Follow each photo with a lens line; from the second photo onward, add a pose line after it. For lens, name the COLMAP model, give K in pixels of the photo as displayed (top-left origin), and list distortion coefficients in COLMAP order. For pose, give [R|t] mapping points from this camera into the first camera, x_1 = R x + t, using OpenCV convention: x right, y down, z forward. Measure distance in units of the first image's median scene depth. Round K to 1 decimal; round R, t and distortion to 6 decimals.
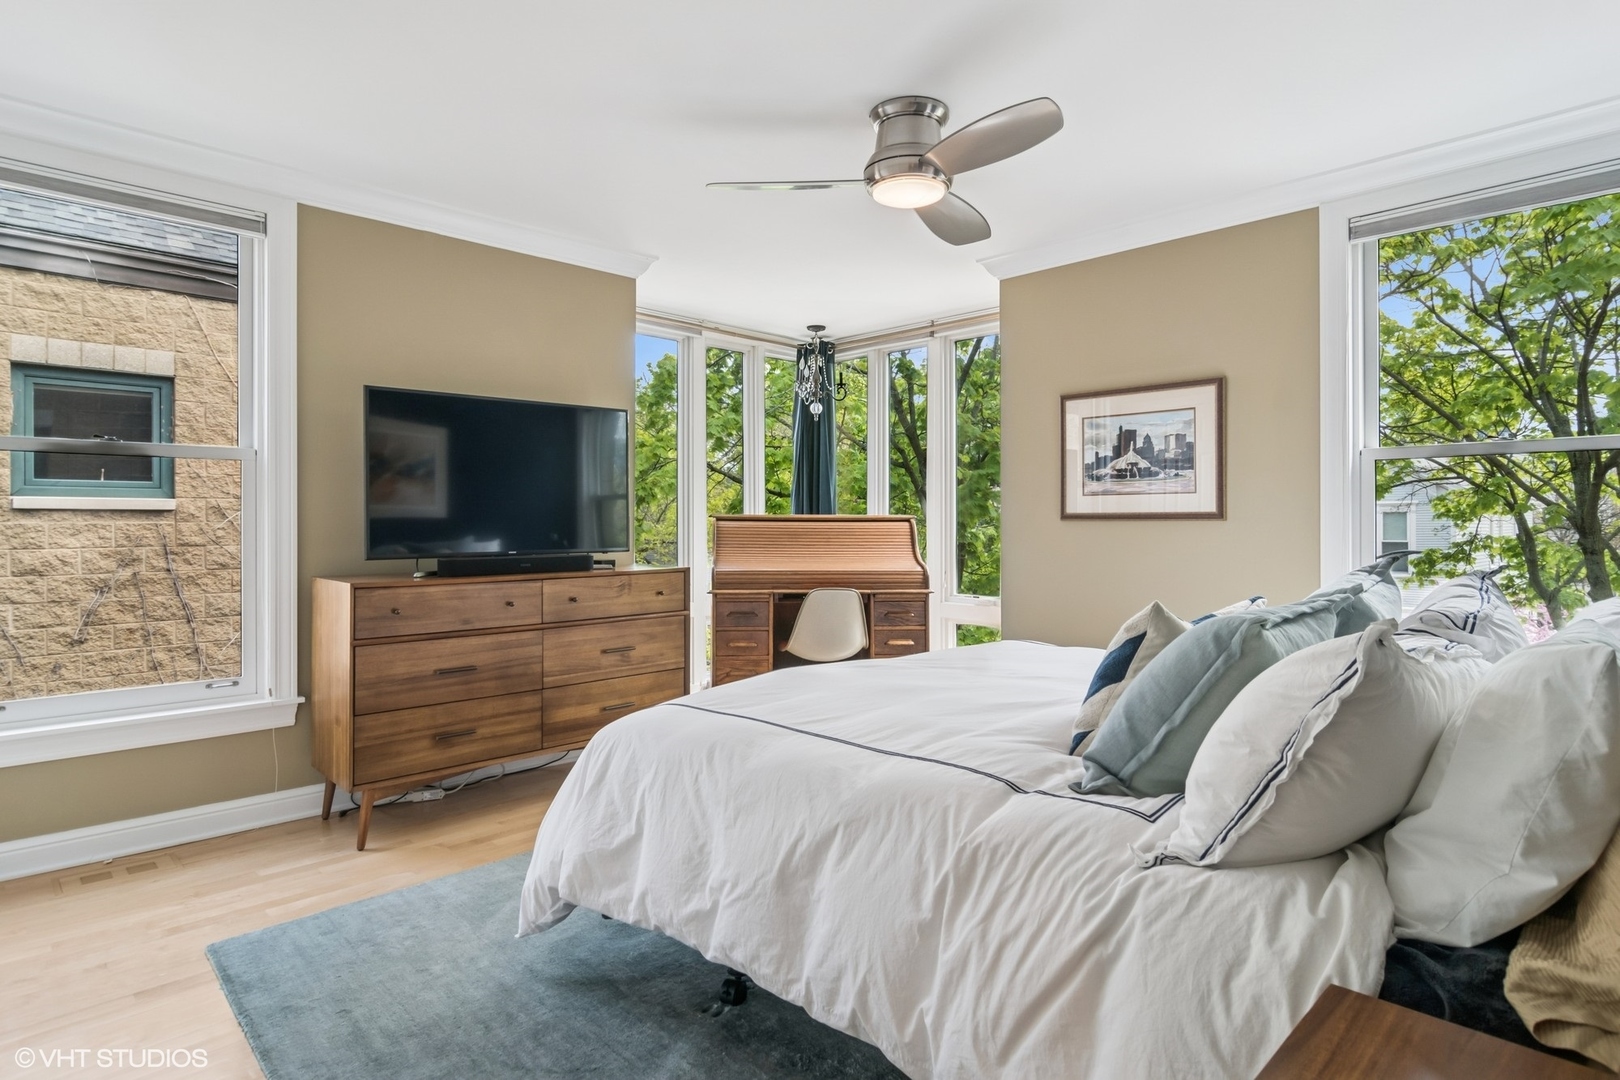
lens RADIAL K [[871.9, 0, 811.4], [0, 871.9, 533.5], [0, 0, 1]] dist [-0.005999, 0.001796]
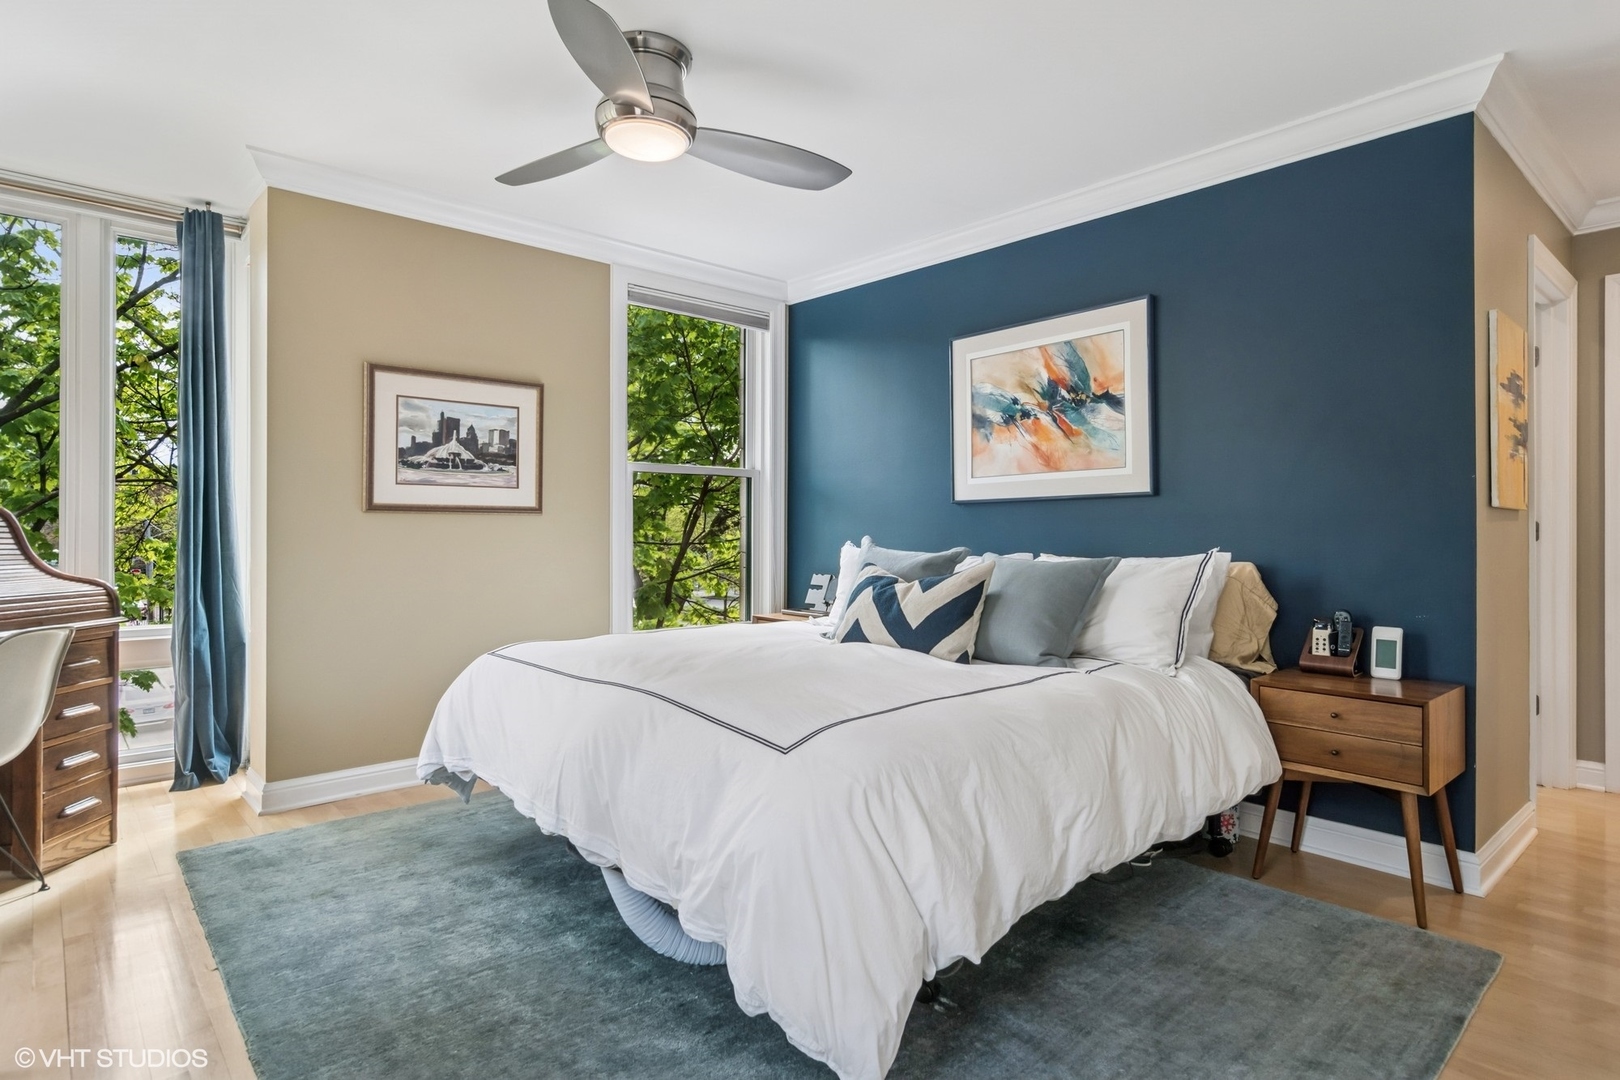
lens RADIAL K [[871.9, 0, 812.1], [0, 871.9, 533.2], [0, 0, 1]] dist [-0.005999, 0.001796]
pose [[0.046748, -0.003658, 0.998900, -0.568253], [0.007917, 0.999963, 0.003291, 0.006666], [-0.998875, 0.007755, 0.046775, 0.572555]]
